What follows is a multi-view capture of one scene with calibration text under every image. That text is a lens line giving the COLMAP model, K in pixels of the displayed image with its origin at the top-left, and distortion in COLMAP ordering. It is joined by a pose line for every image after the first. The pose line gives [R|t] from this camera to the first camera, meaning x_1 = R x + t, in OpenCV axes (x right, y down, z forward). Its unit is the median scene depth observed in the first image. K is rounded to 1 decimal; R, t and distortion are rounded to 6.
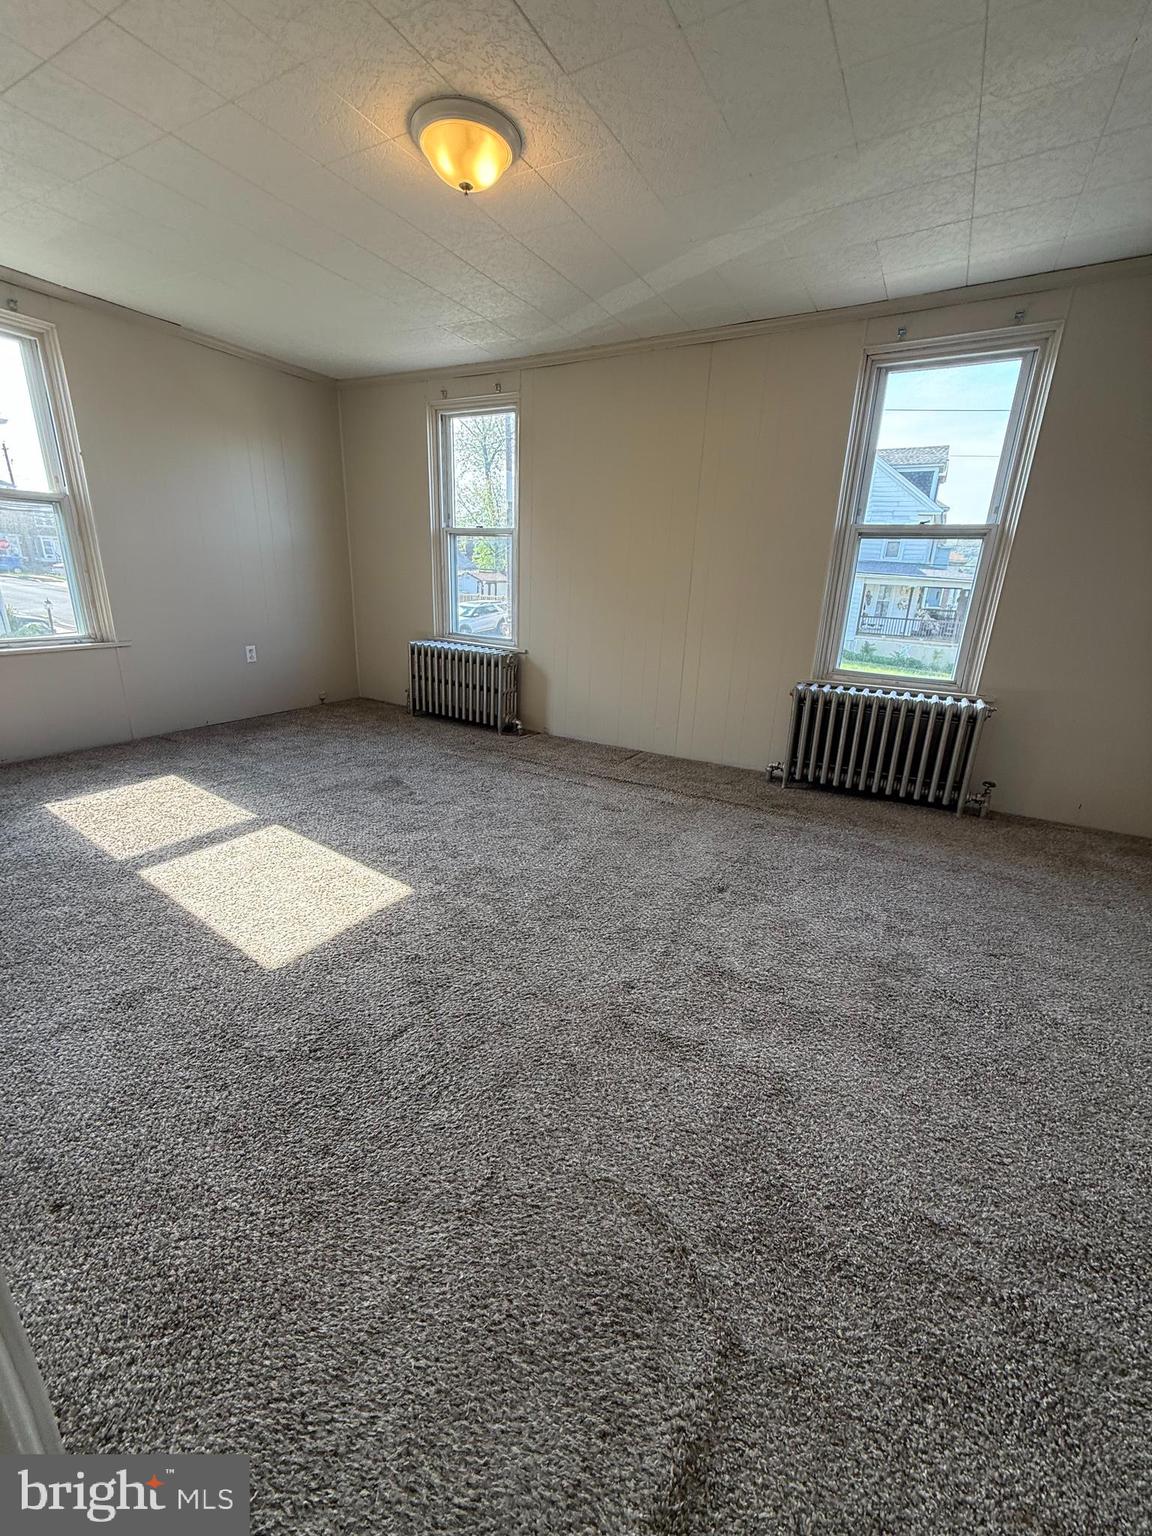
lens RADIAL K [[612.8, 0, 579.1], [0, 612.8, 765.2], [0, 0, 1]] dist [0.001052, 0.000106]
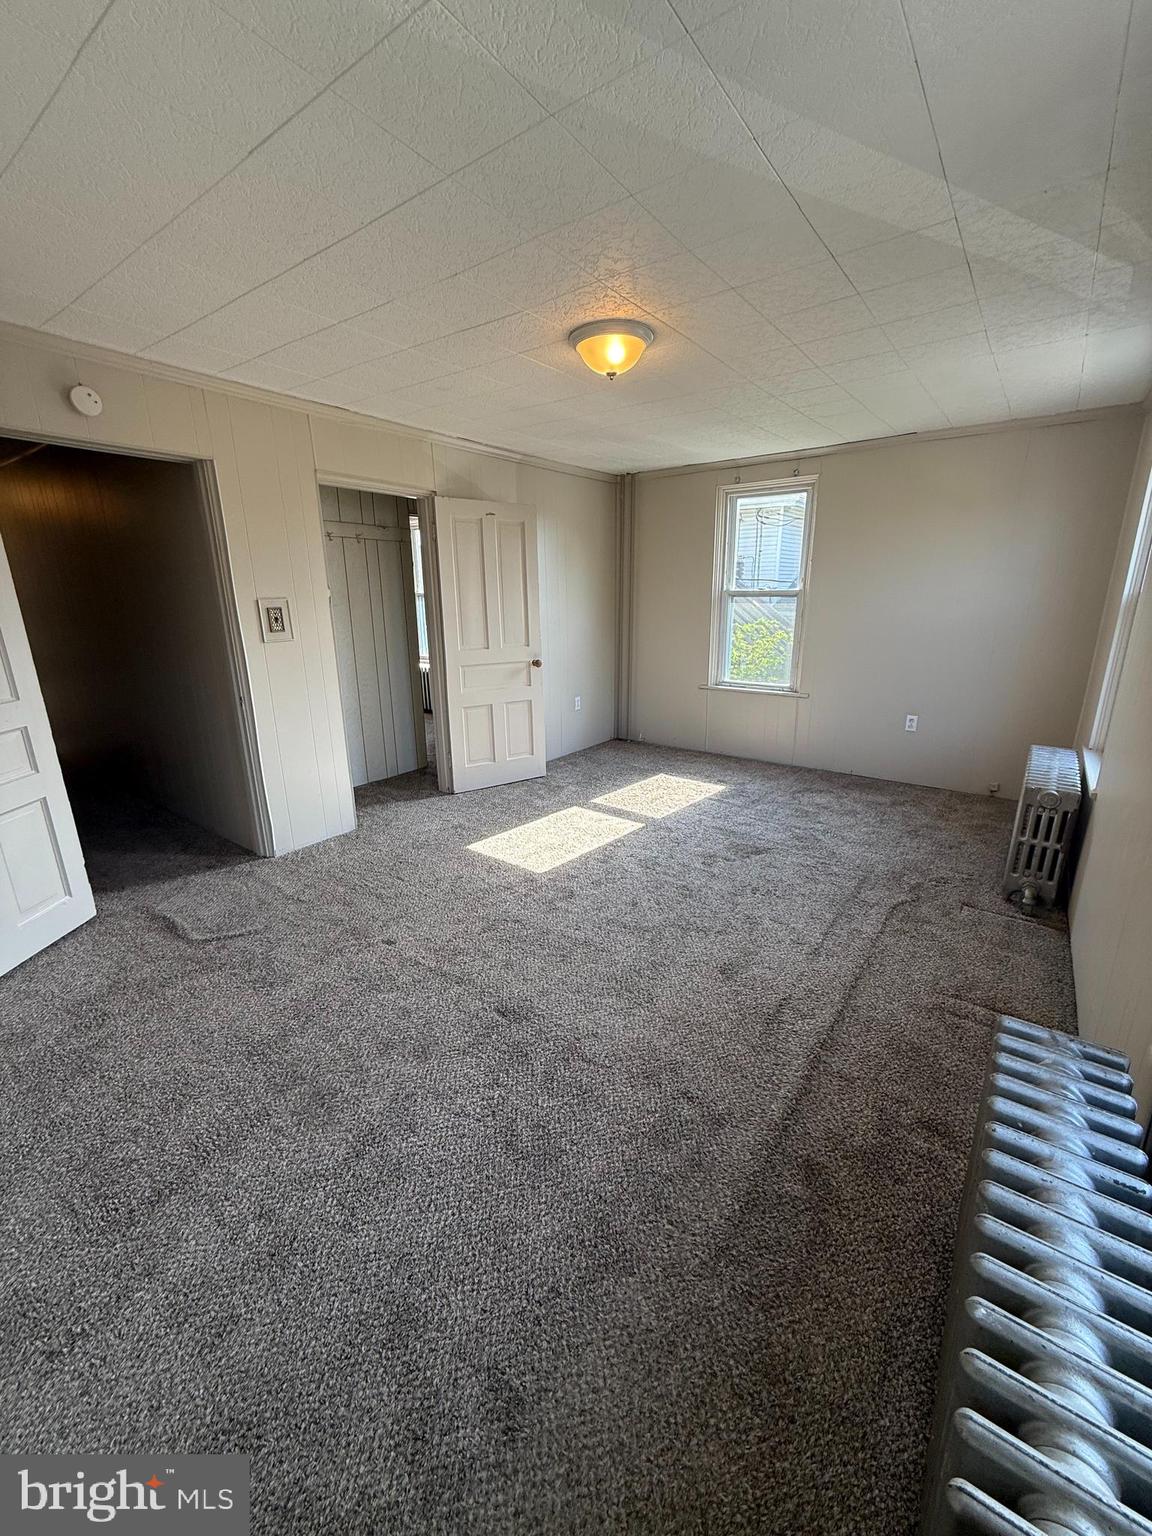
lens RADIAL K [[612.8, 0, 579.1], [0, 612.8, 765.2], [0, 0, 1]] dist [0.001052, 0.000106]
pose [[-0.114582, 0.233114, -0.965675, 0.851051], [-0.297432, 0.919435, 0.257243, -0.343560], [0.947842, 0.316698, -0.036015, 0.849064]]
